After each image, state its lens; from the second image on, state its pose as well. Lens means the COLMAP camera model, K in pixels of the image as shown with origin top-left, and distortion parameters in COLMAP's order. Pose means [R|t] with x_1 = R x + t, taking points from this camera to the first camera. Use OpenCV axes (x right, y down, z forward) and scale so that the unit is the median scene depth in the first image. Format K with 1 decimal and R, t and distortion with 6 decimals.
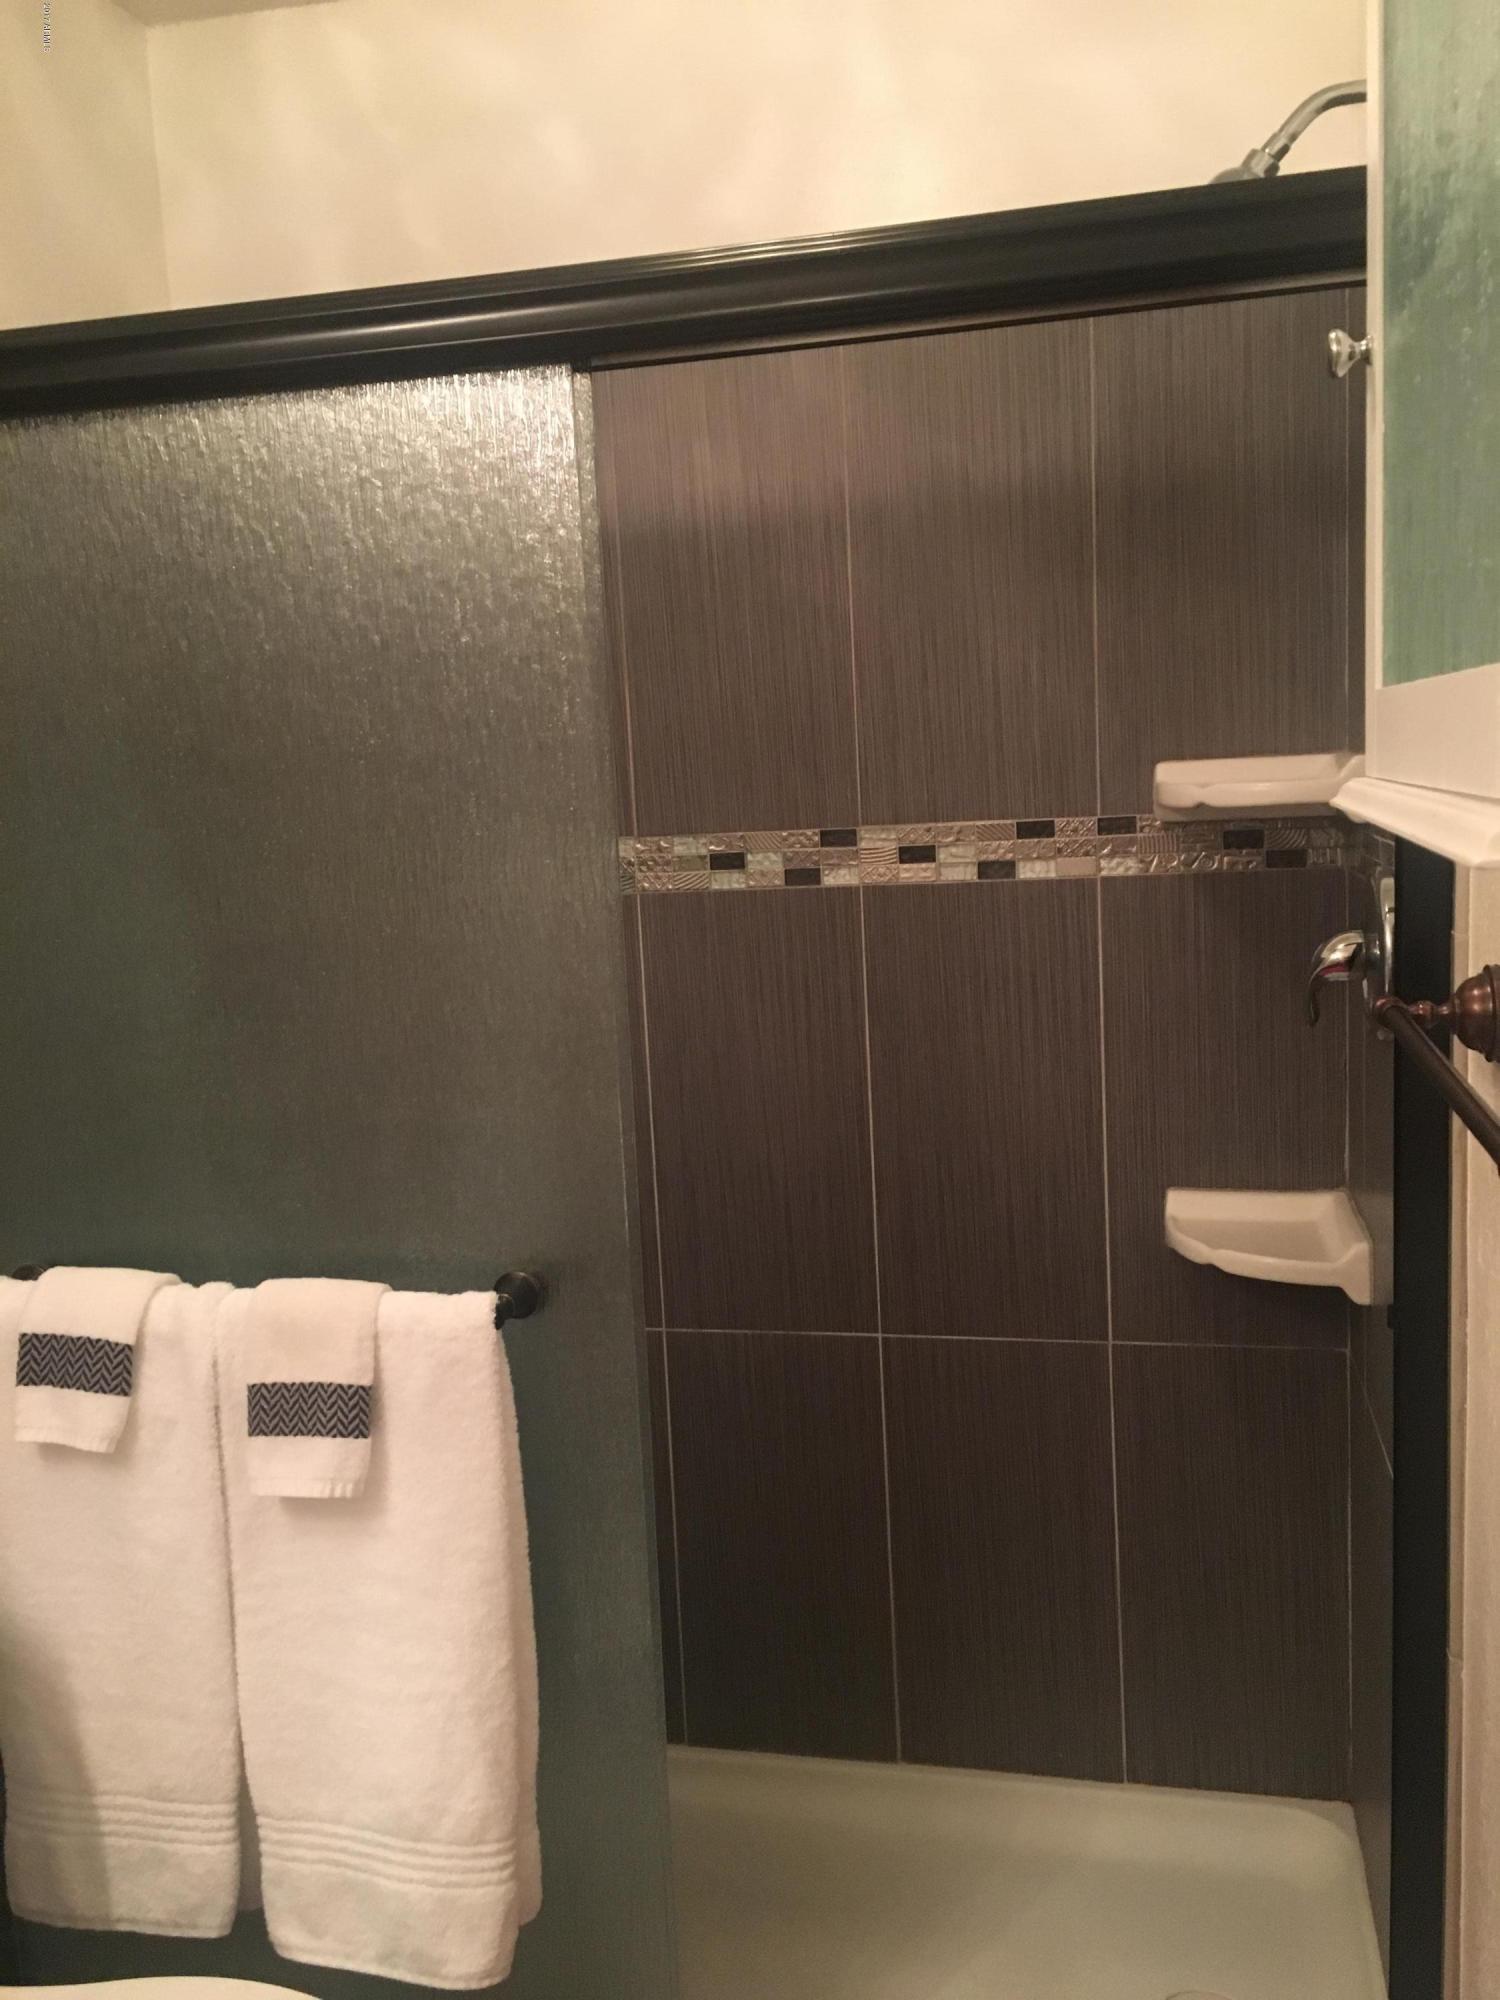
lens RADIAL K [[1690.3, 0, 749.4], [0, 1690.3, 992.9], [0, 0, 1]] dist [0.089743, -0.136857]
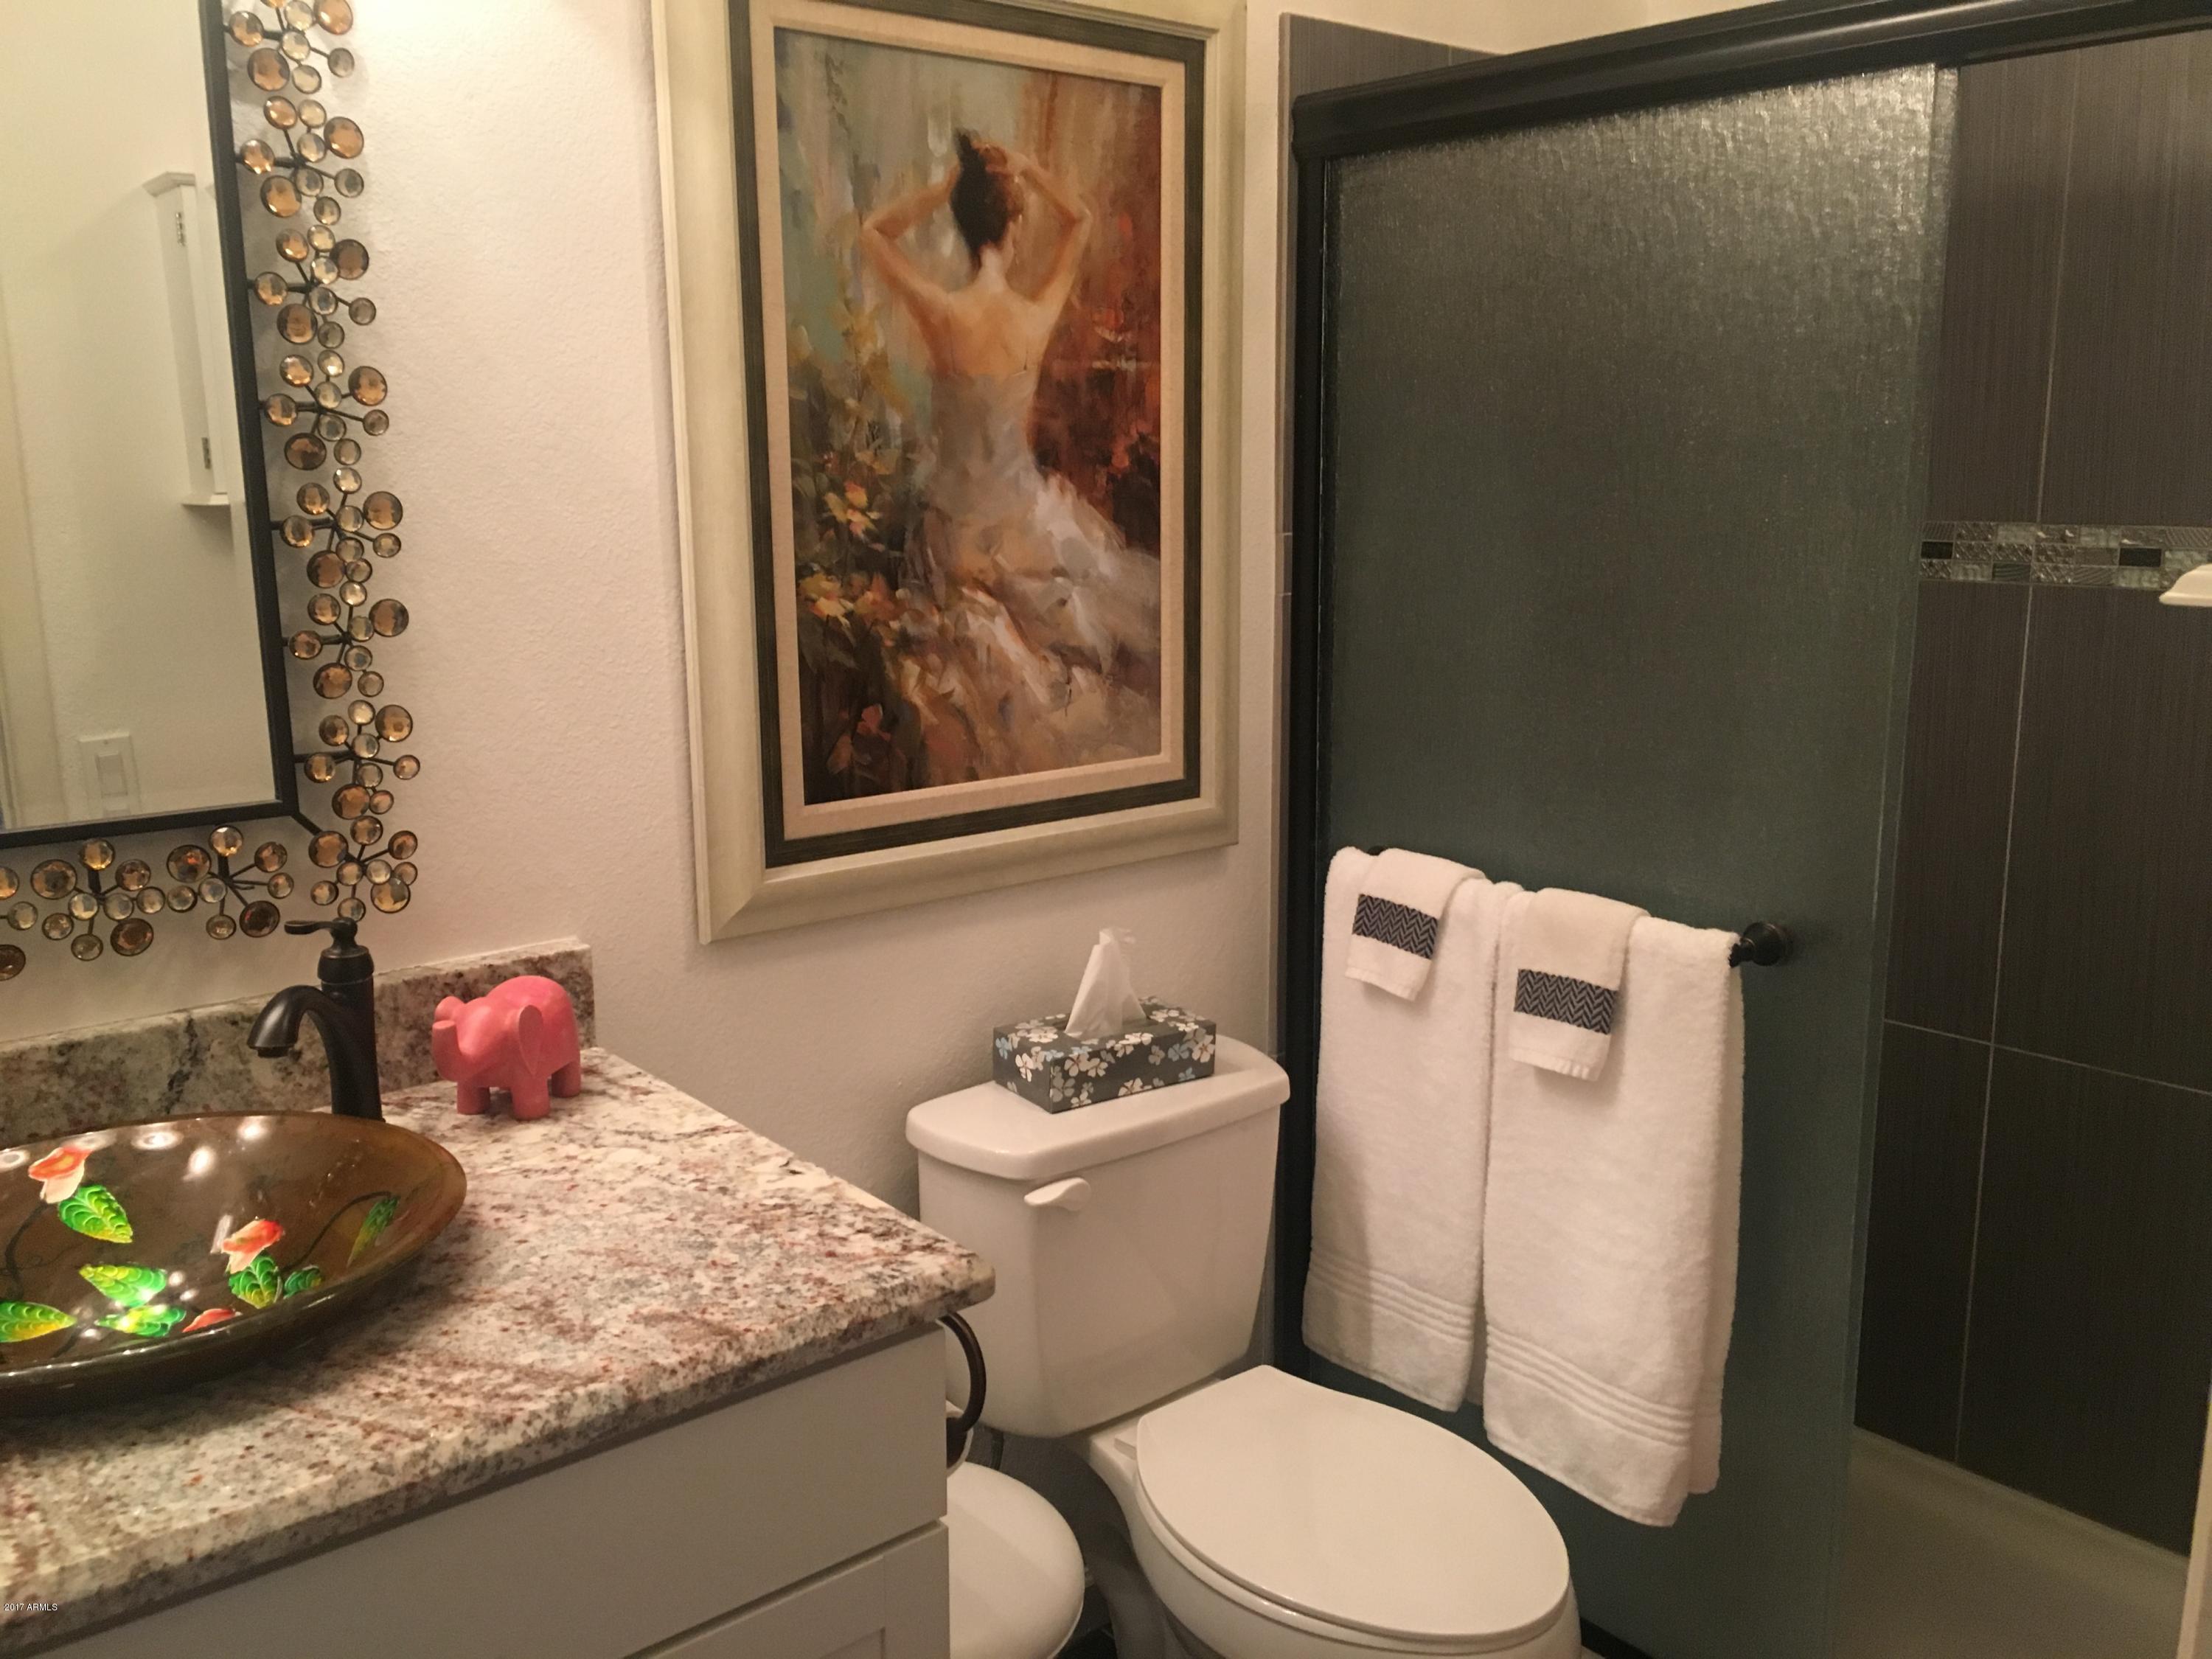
lens RADIAL K [[1897.2, 0, 1107.1], [0, 1897.2, 834.6], [0, 0, 1]] dist [0.053775, -0.079079]
pose [[0.804977, 0.160343, -0.571228, 0.214811], [-0.108918, 0.986364, 0.123383, 0.004282], [0.583223, -0.037104, 0.811464, -0.238210]]
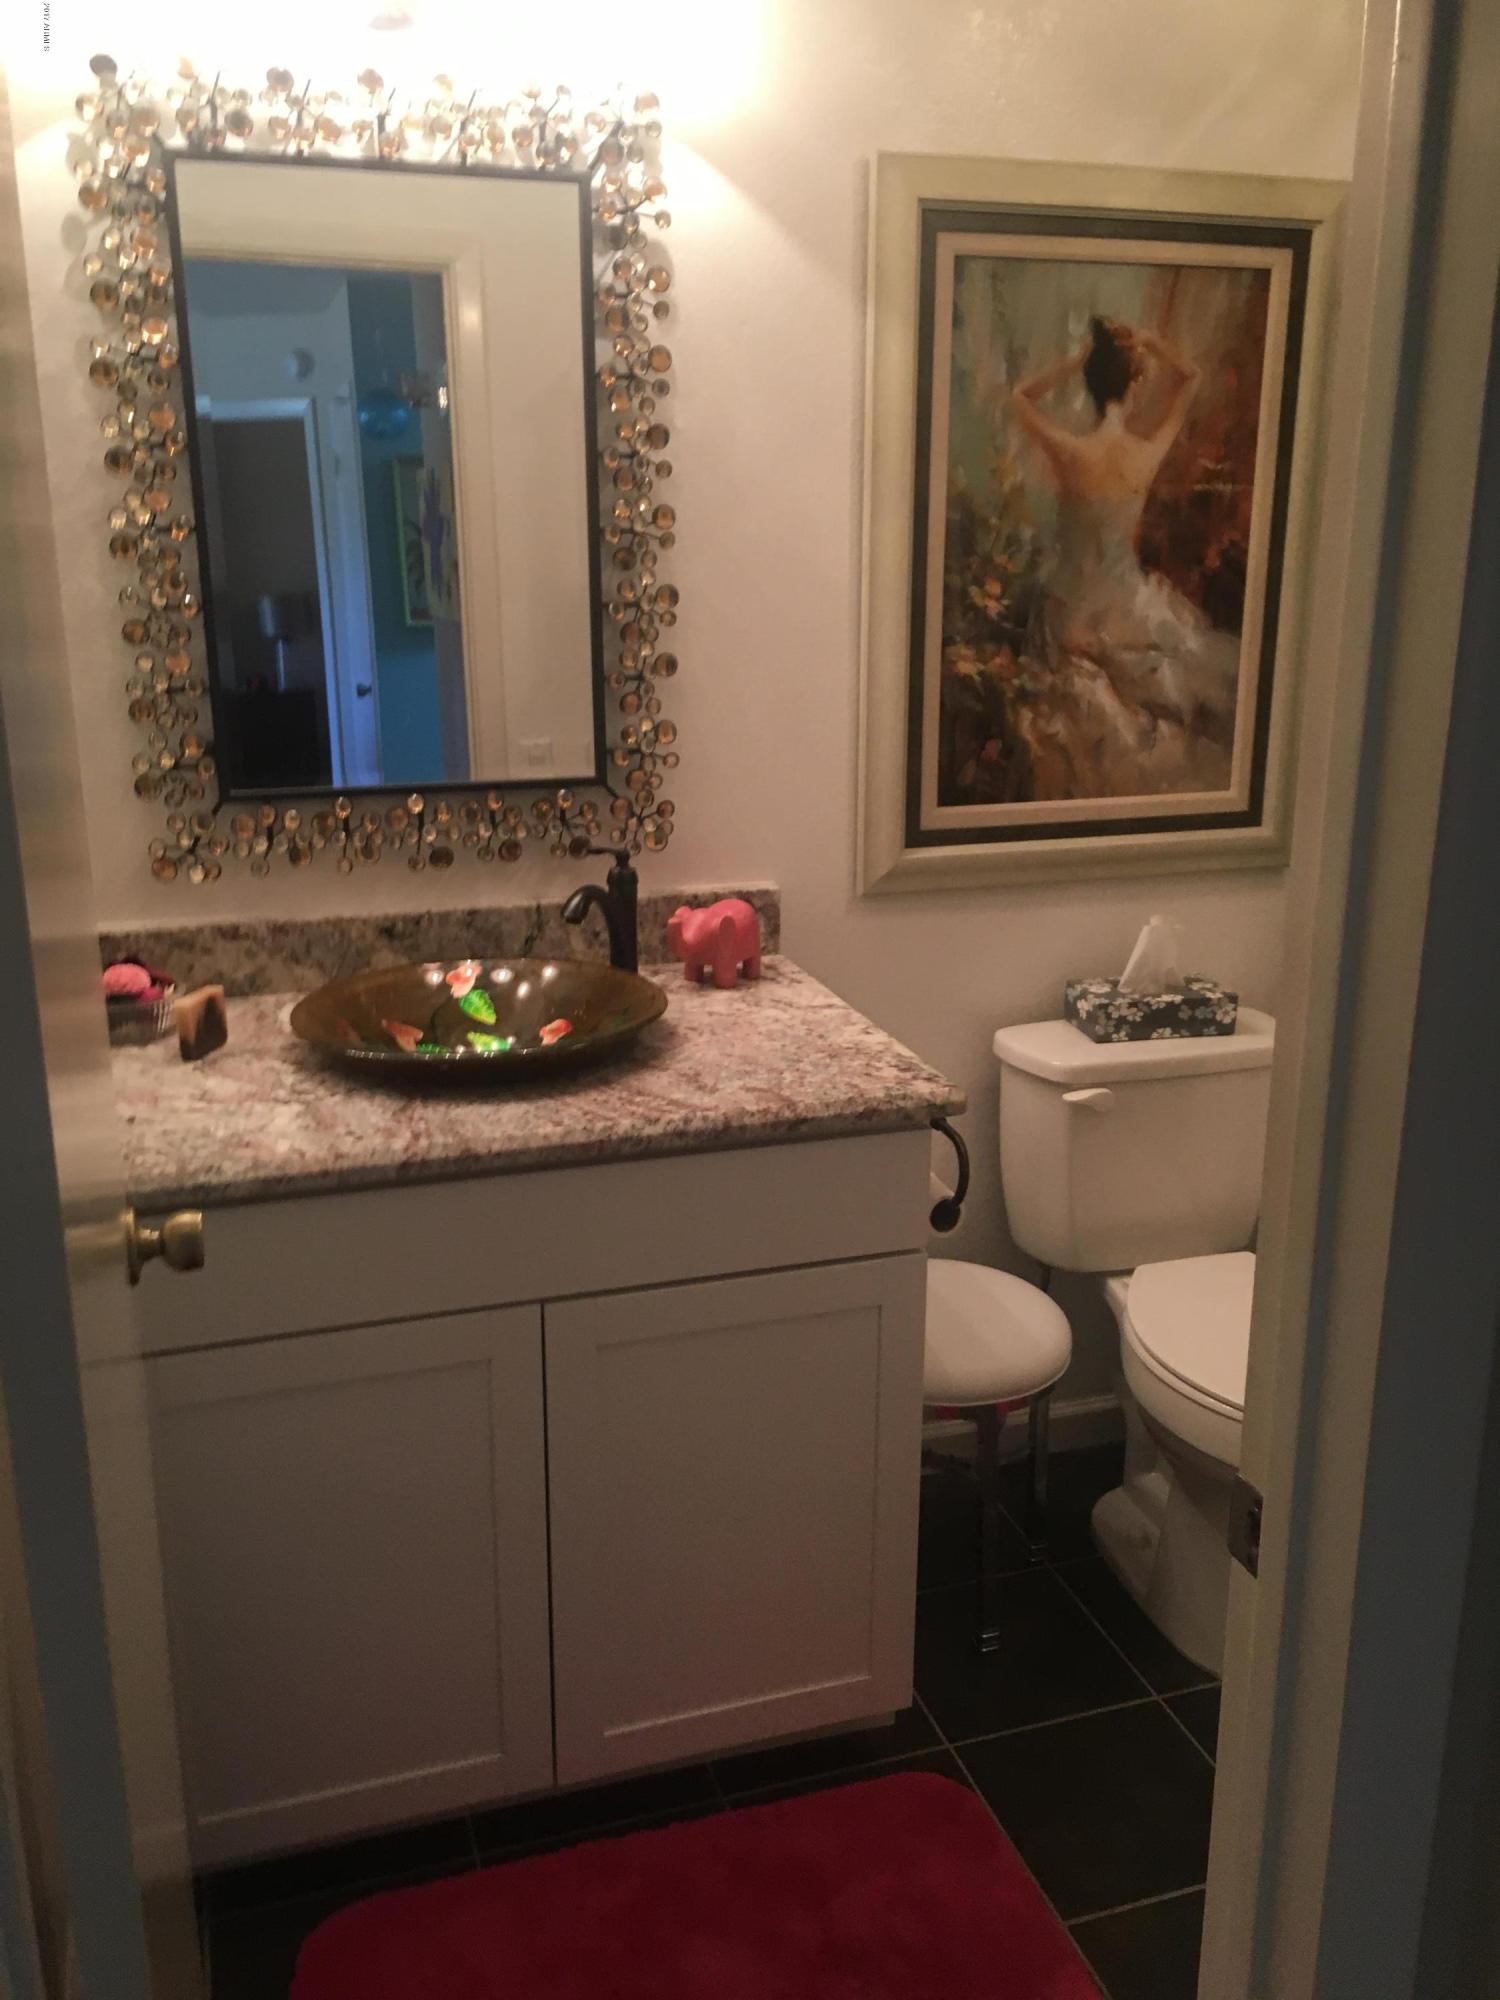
lens RADIAL K [[1715.4, 0, 750.0], [0, 1715.4, 1000.0], [0, 0, 1]] dist [0.053775, -0.079079]
pose [[0.520358, 0.272430, -0.809326, 0.620783], [-0.132593, 0.962028, 0.238580, -0.027904], [0.843591, -0.016836, 0.536722, -0.365160]]
